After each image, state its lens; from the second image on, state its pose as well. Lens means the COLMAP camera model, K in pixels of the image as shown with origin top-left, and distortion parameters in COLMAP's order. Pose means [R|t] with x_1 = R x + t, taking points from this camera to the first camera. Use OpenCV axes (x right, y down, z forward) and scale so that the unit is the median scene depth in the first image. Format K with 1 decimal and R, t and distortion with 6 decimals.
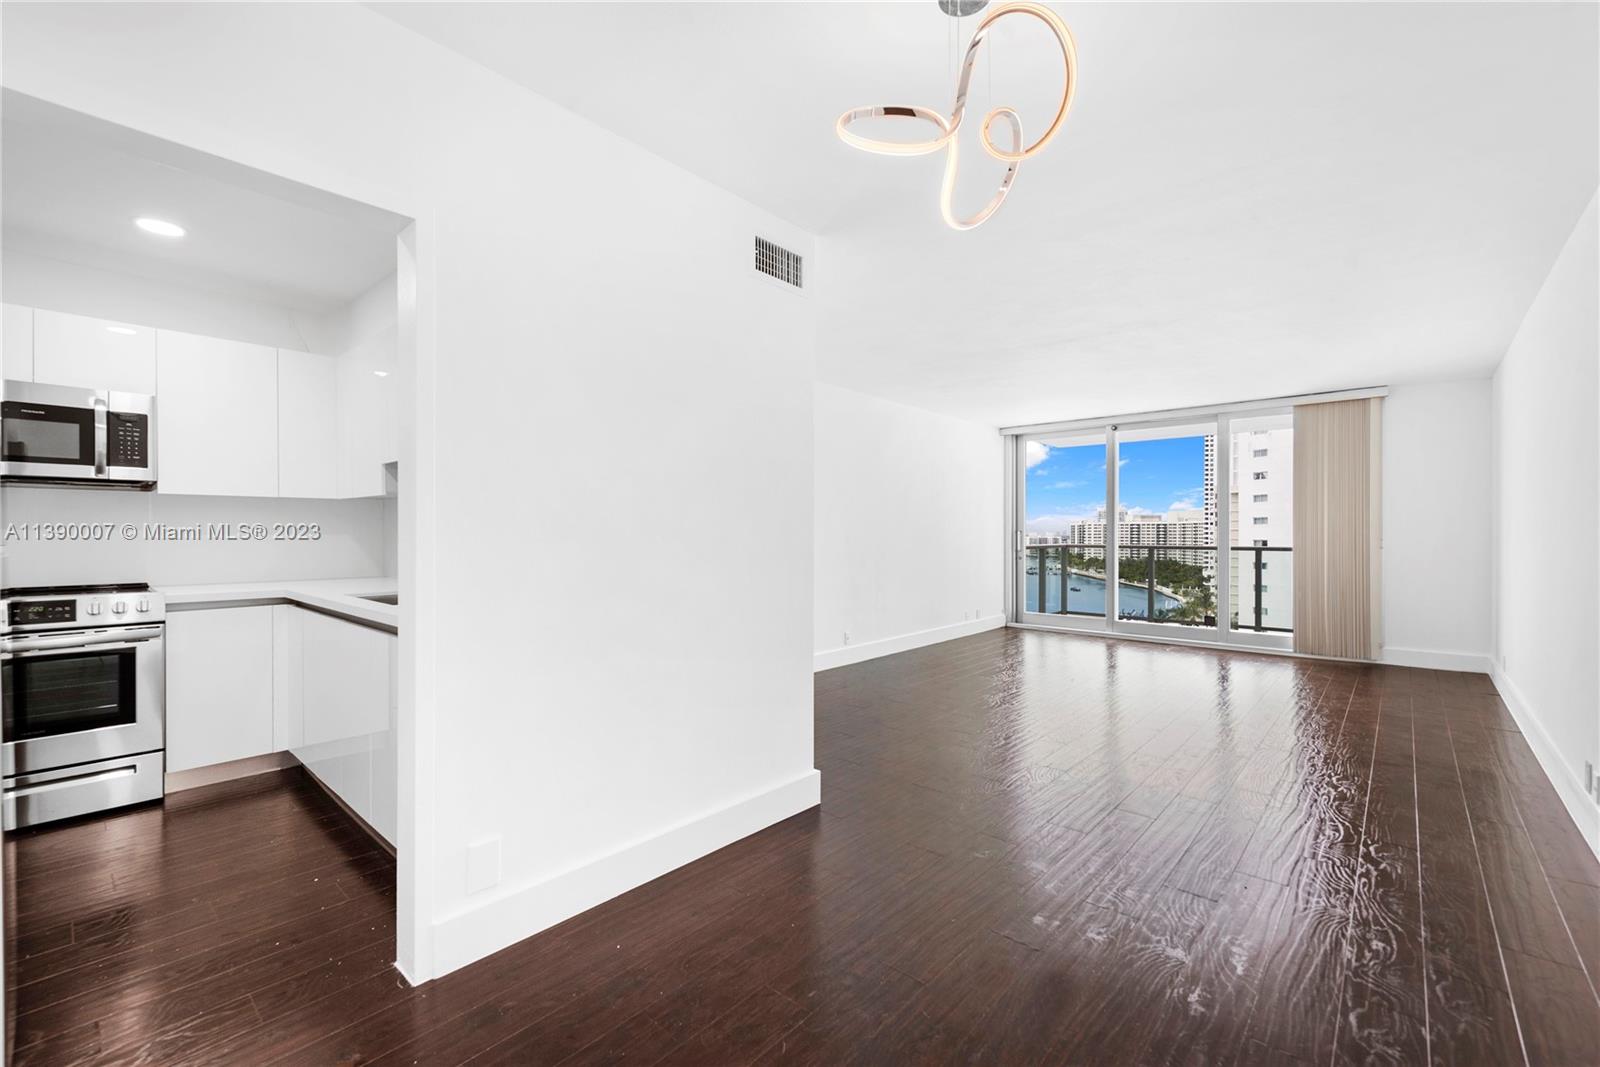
lens RADIAL K [[668.4, 0, 800.0], [0, 668.4, 533.5], [0, 0, 1]] dist [0.015756, 0.000277]
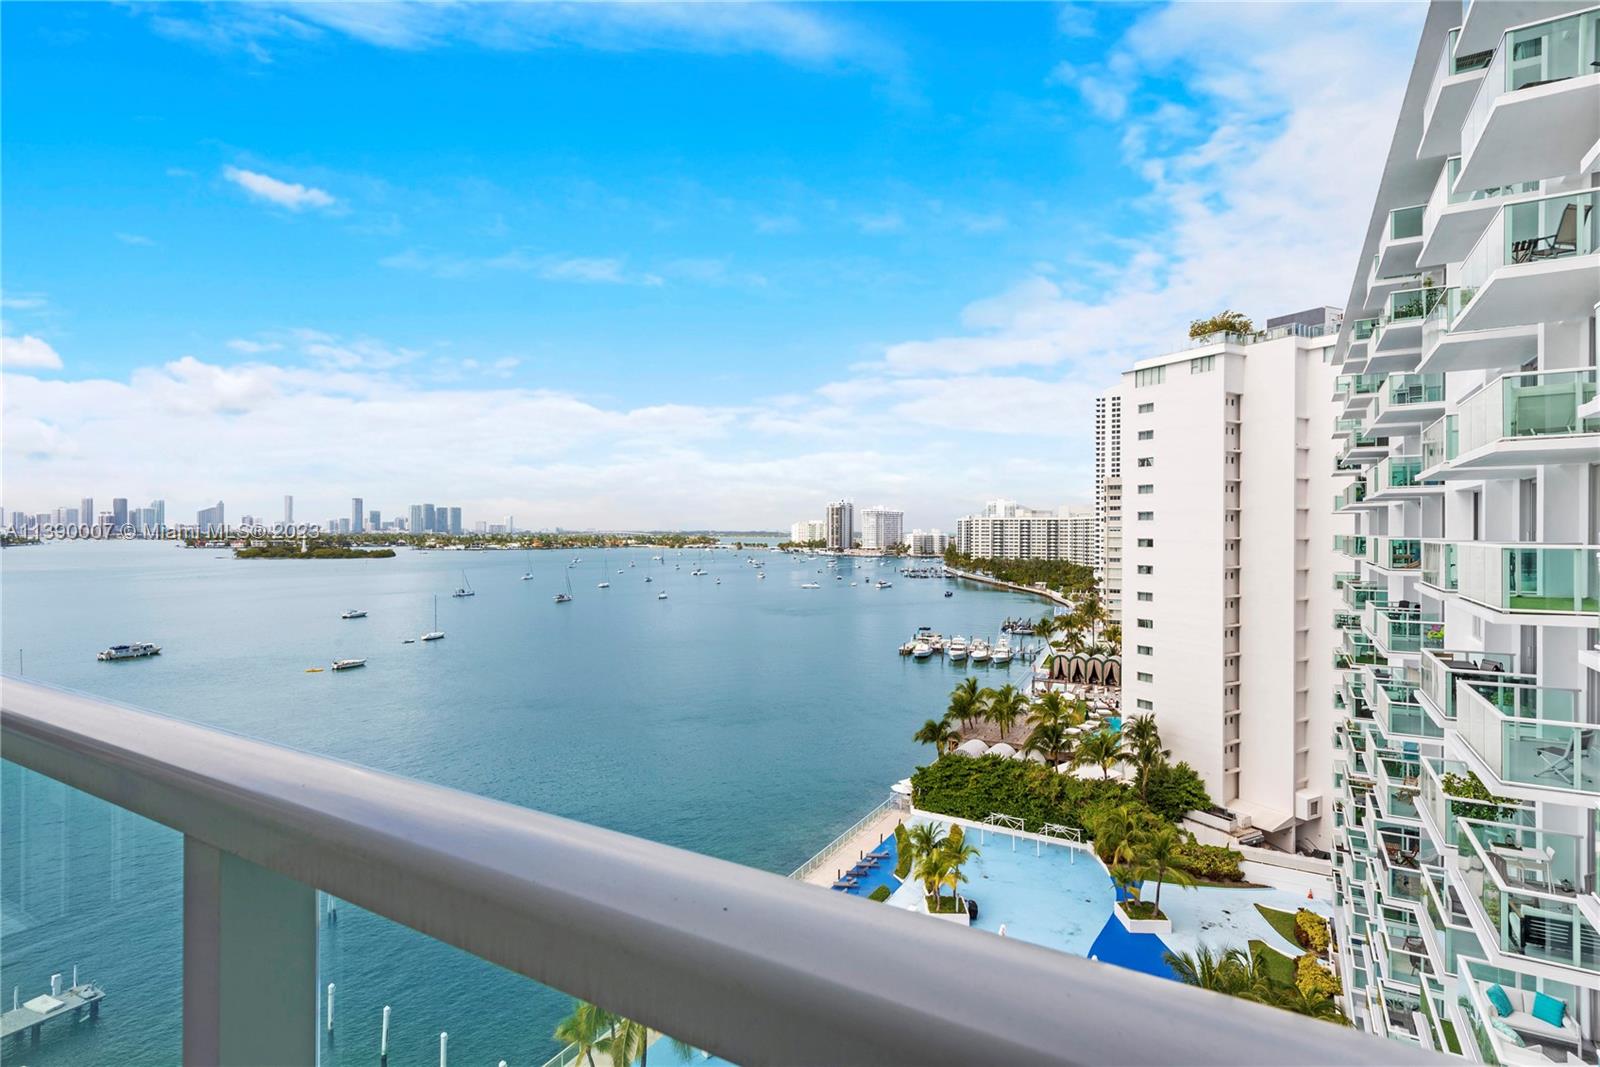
lens RADIAL K [[803.2, 0, 805.3], [0, 803.2, 535.9], [0, 0, 1]] dist [0.033360, -0.021270]
pose [[0.981424, 0.000027, 0.191852, 0.739645], [-0.001454, 0.999972, 0.007301, -0.007495], [-0.191846, -0.007444, 0.981397, 0.904811]]
